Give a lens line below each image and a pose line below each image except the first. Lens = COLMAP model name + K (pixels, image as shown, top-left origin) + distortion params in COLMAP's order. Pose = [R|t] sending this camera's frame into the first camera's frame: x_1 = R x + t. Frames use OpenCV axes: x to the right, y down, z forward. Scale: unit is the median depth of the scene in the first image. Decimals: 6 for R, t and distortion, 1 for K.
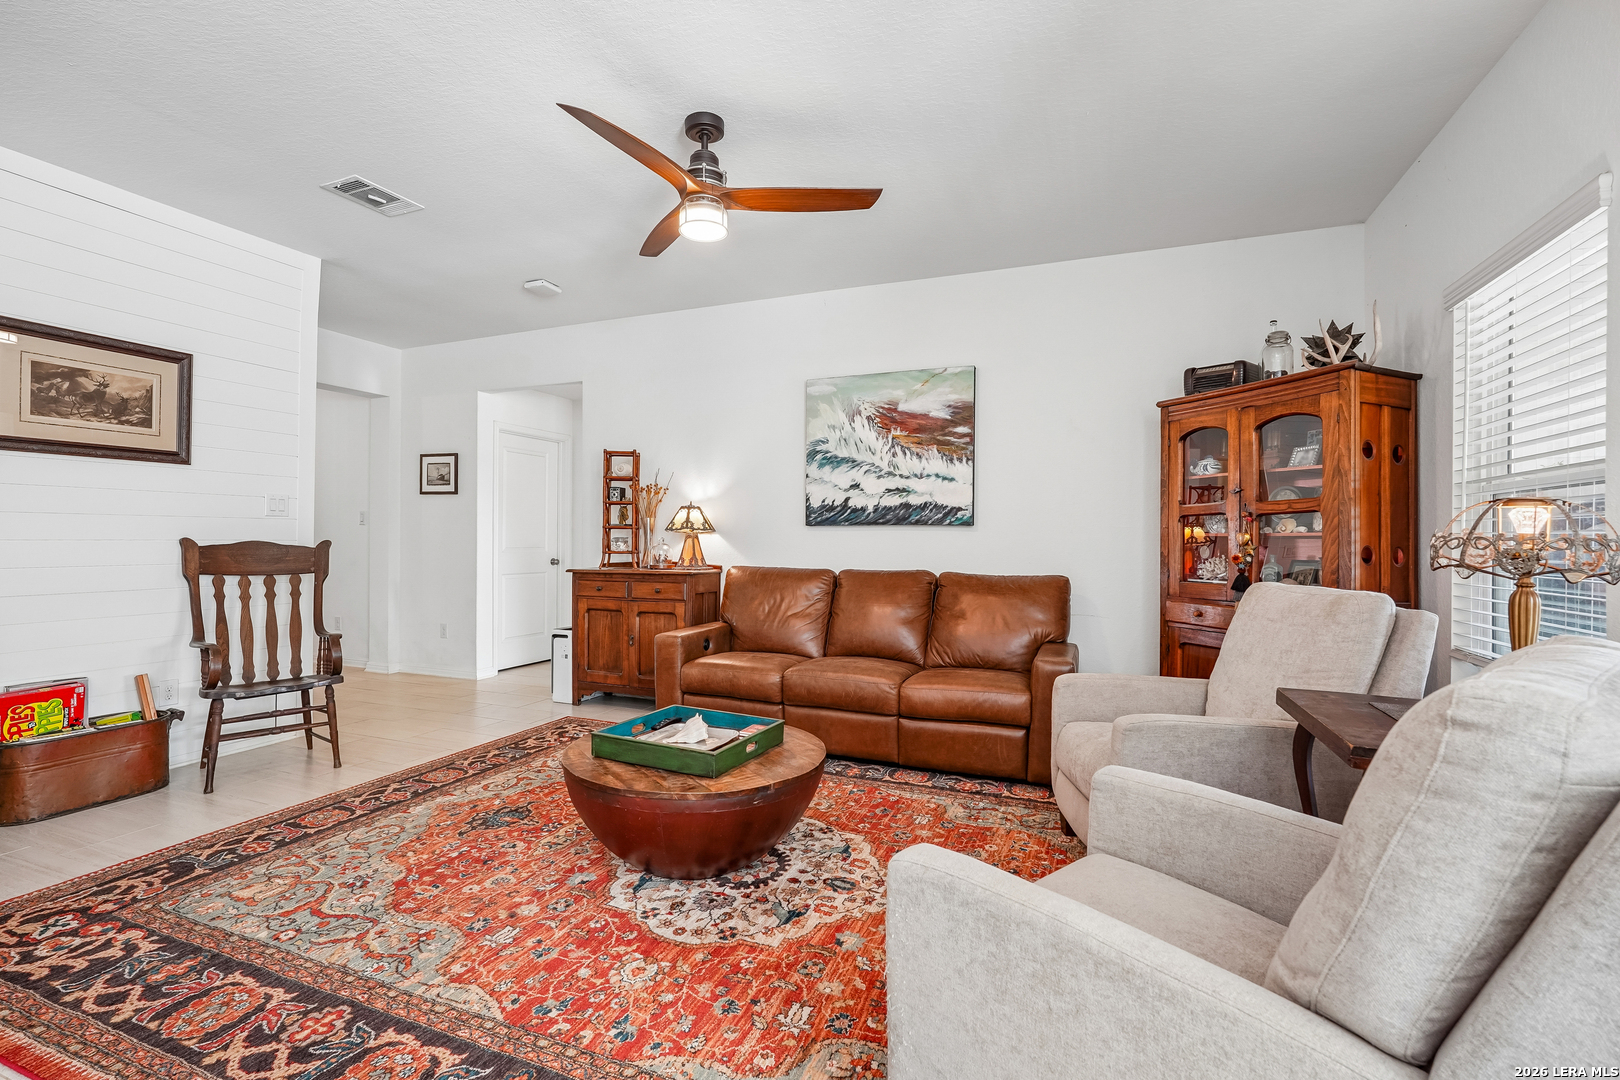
lens RADIAL K [[729.7, 0, 800.9], [0, 729.7, 540.3], [0, 0, 1]] dist [-0.021316, 0.009014]
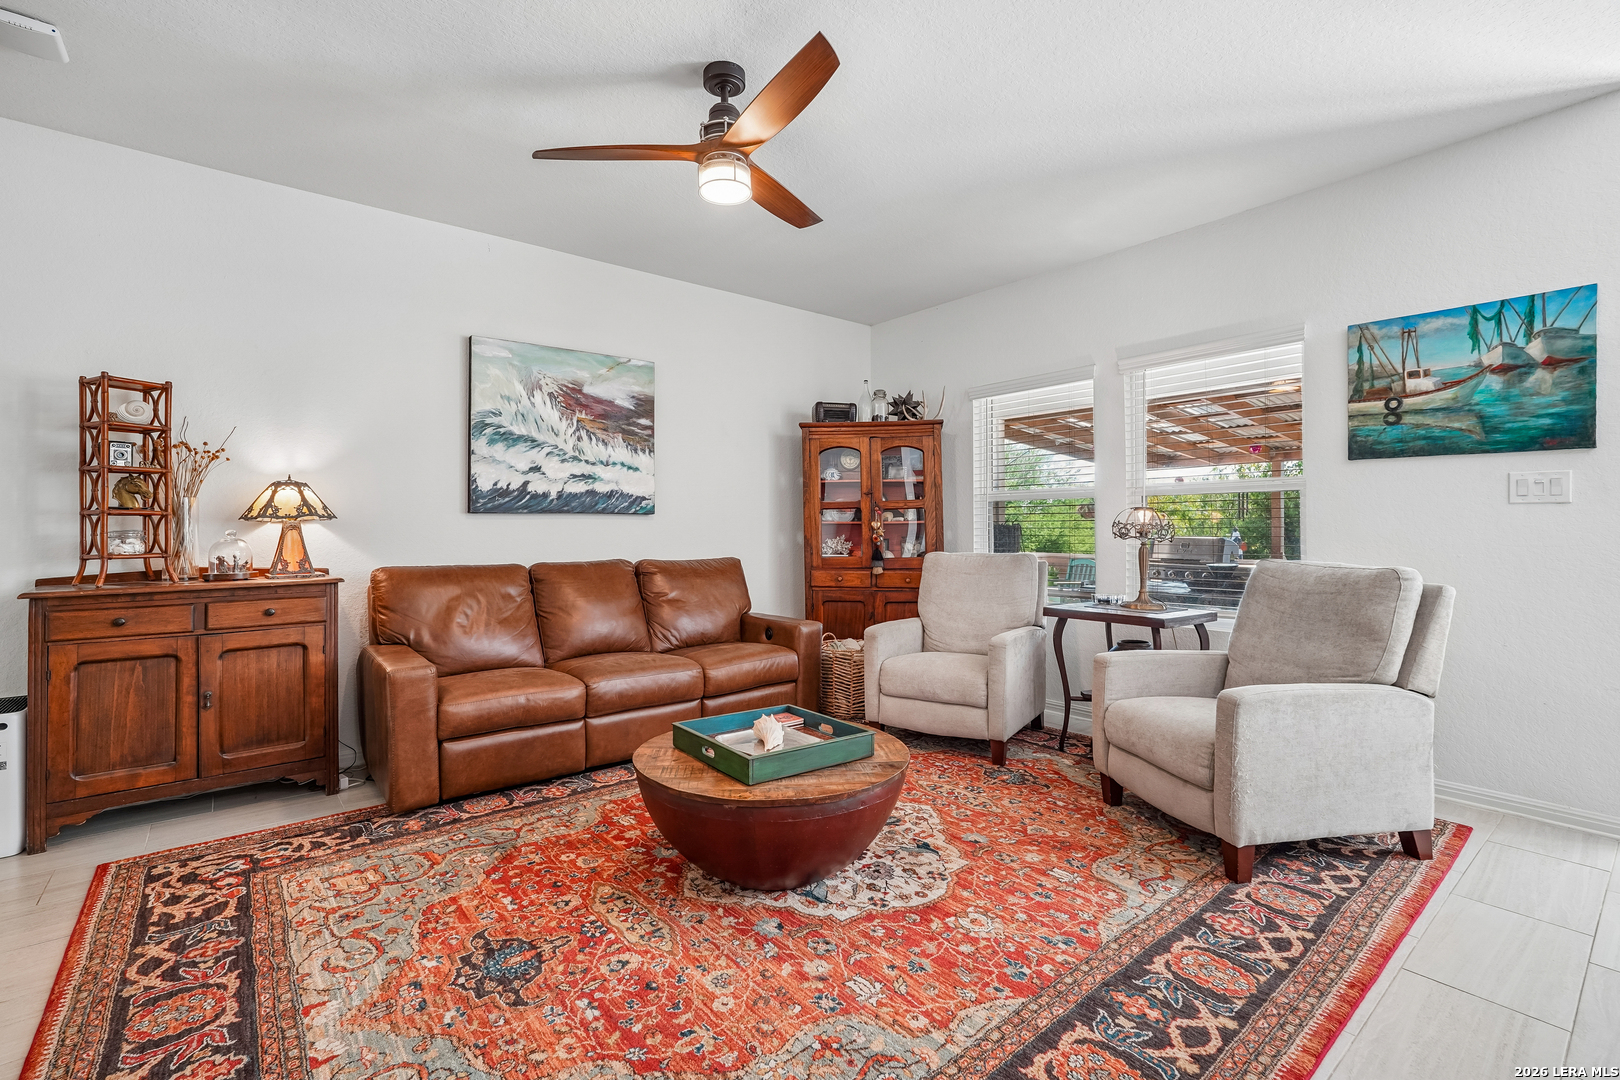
lens RADIAL K [[724.0, 0, 804.7], [0, 724.0, 526.7], [0, 0, 1]] dist [-0.016654, 0.007576]
pose [[0.476131, -0.006642, 0.879349, -0.678166], [0.008248, 0.999961, 0.003087, -0.005040], [-0.879336, 0.005782, 0.476168, 0.367560]]
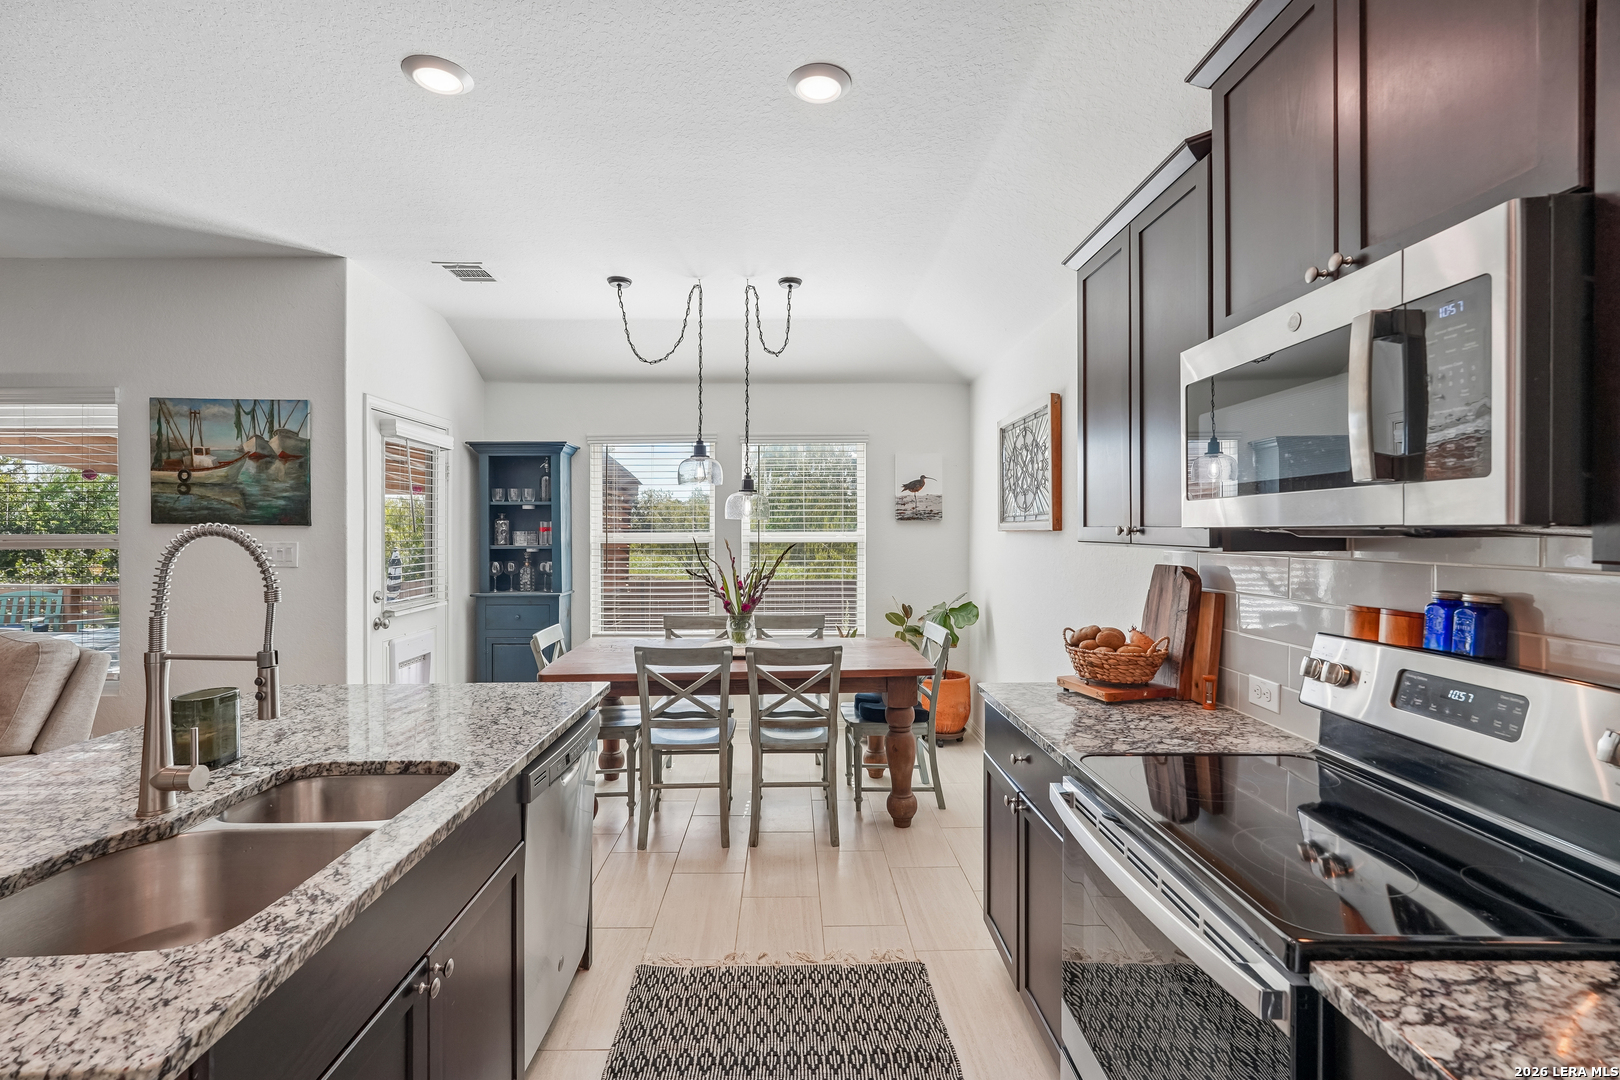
lens RADIAL K [[717.4, 0, 804.7], [0, 717.4, 538.9], [0, 0, 1]] dist [-0.015103, 0.007516]
pose [[-0.399841, -0.014891, 0.916464, -0.781543], [0.000126, 0.999867, 0.016302, -0.075346], [-0.916585, 0.006634, -0.399786, -0.223623]]
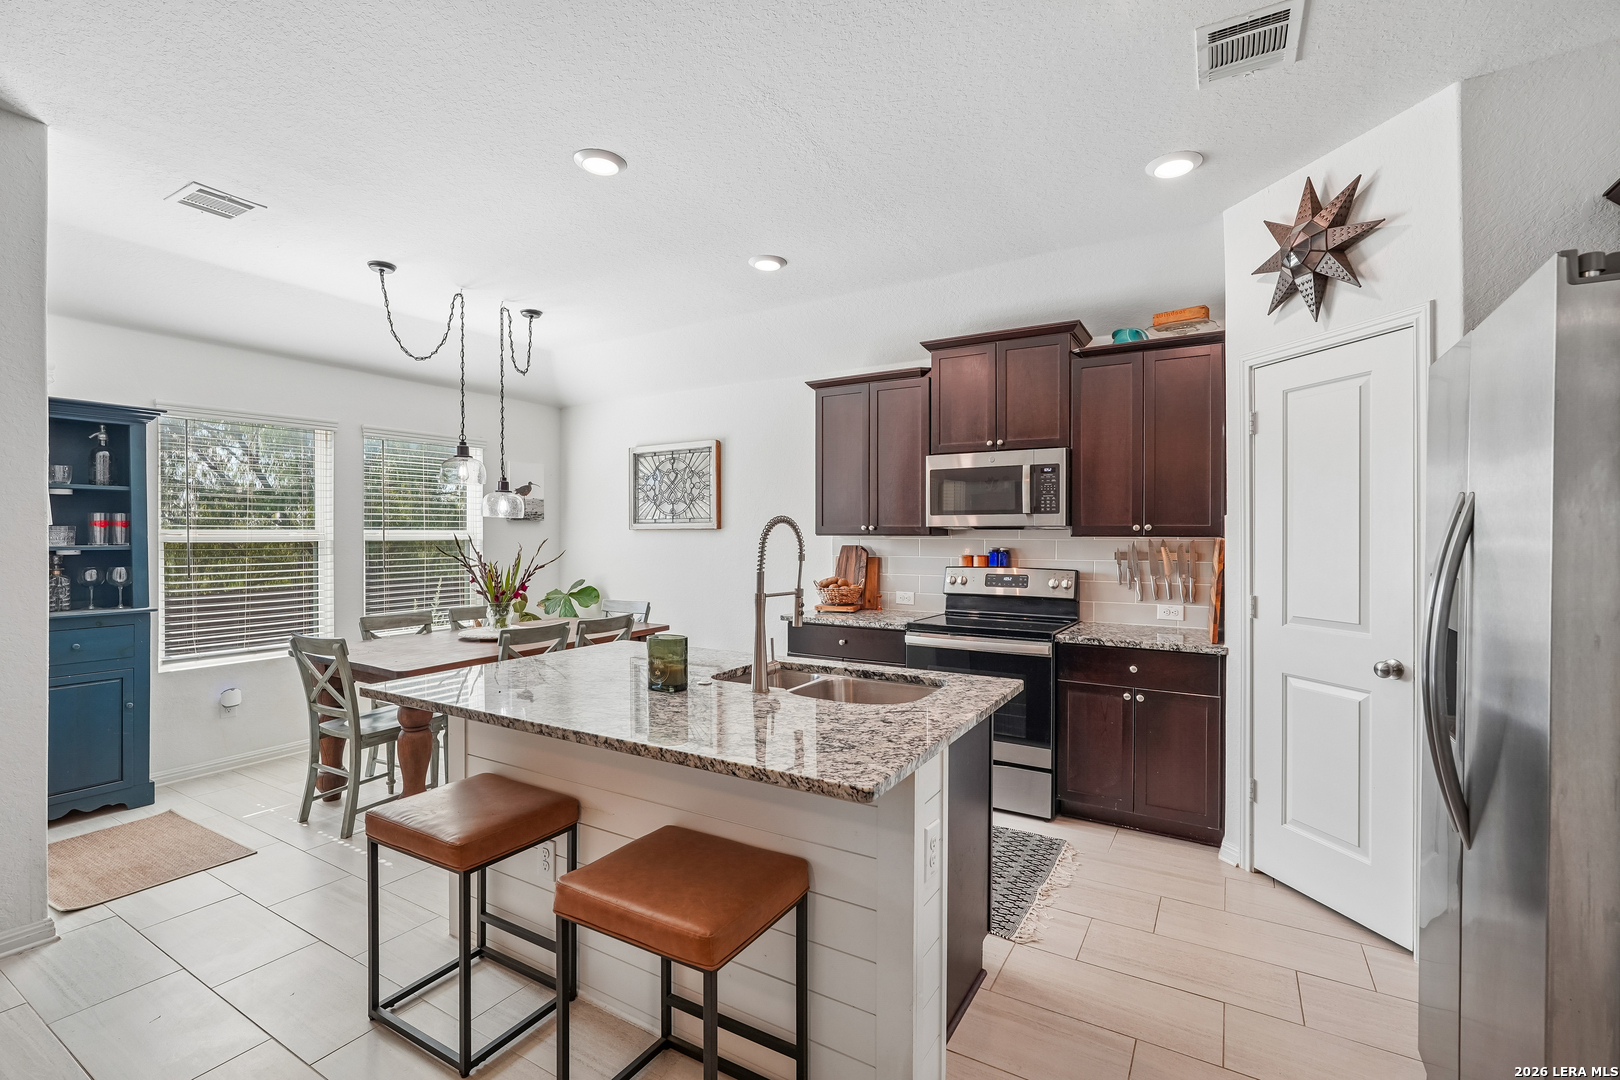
lens RADIAL K [[717.4, 0, 804.7], [0, 717.4, 538.9], [0, 0, 1]] dist [-0.015103, 0.007516]
pose [[-0.988576, -0.008122, 0.150507, -0.453327], [-0.007347, 0.999957, 0.005700, -0.061495], [-0.150547, 0.004529, -0.988592, 0.506059]]
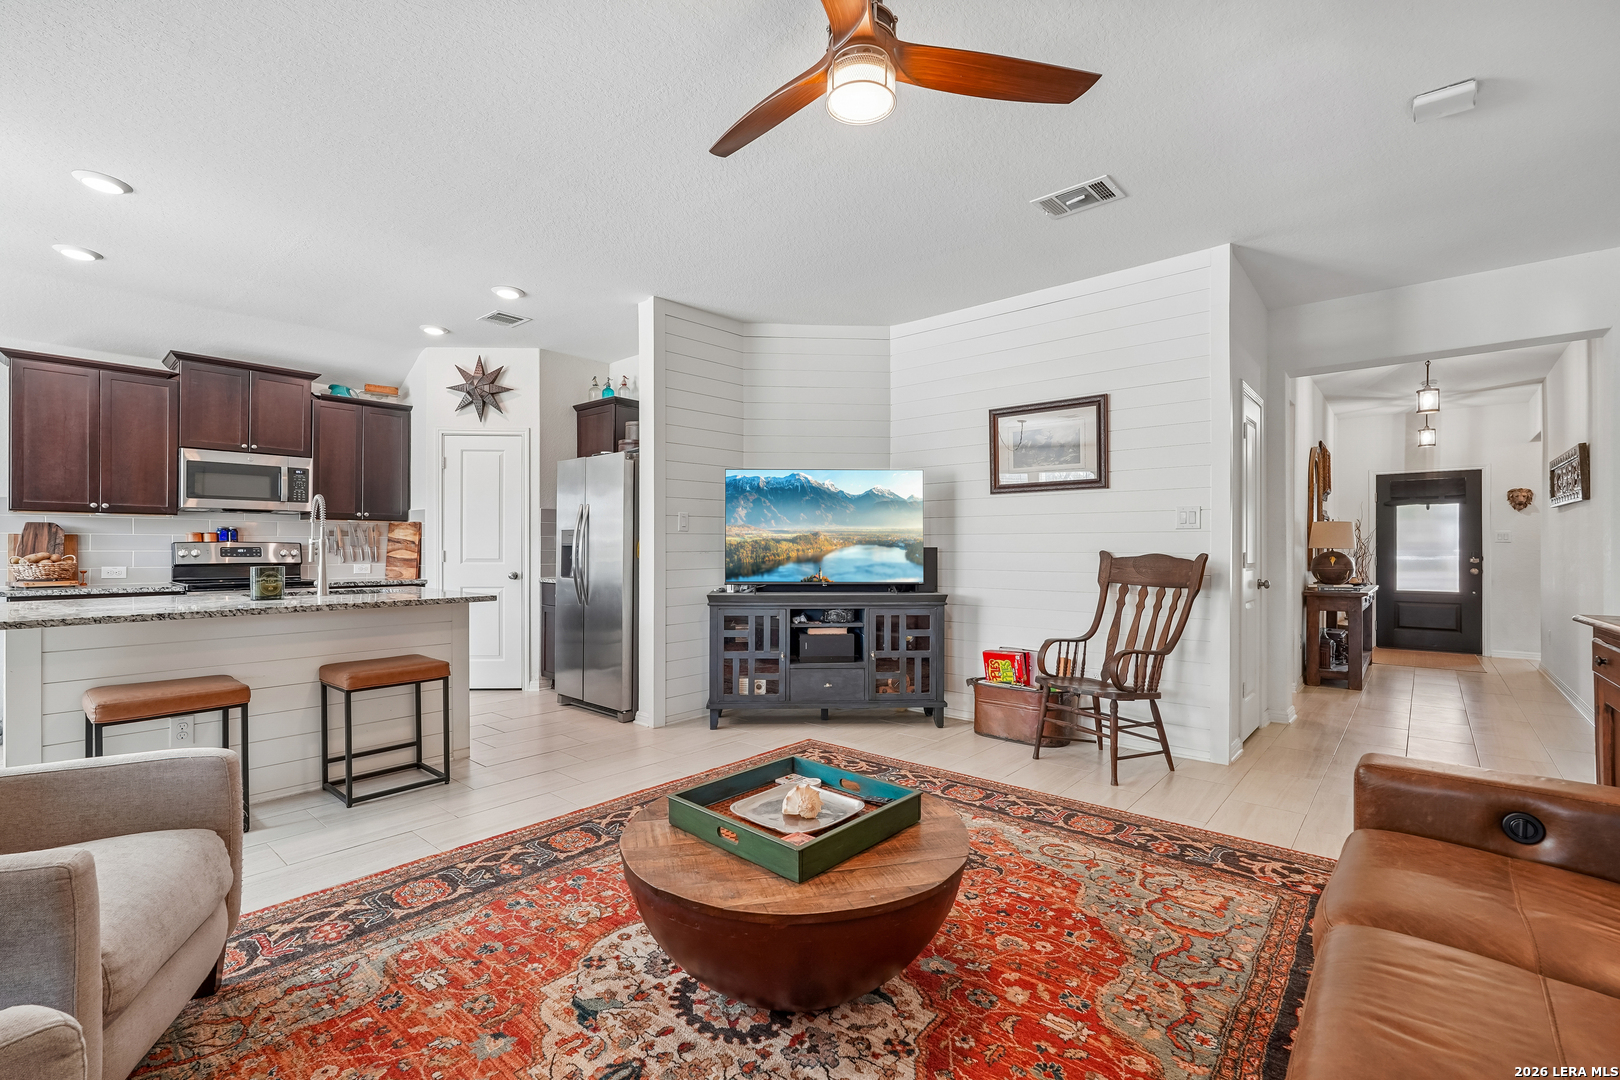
lens RADIAL K [[716.9, 0, 804.6], [0, 716.9, 546.7], [0, 0, 1]] dist [-0.018409, 0.009470]
pose [[-0.317695, -0.007906, -0.948160, 0.401222], [-0.004974, 0.999965, -0.006671, 0.000539], [0.948180, 0.002596, -0.317723, 0.890474]]
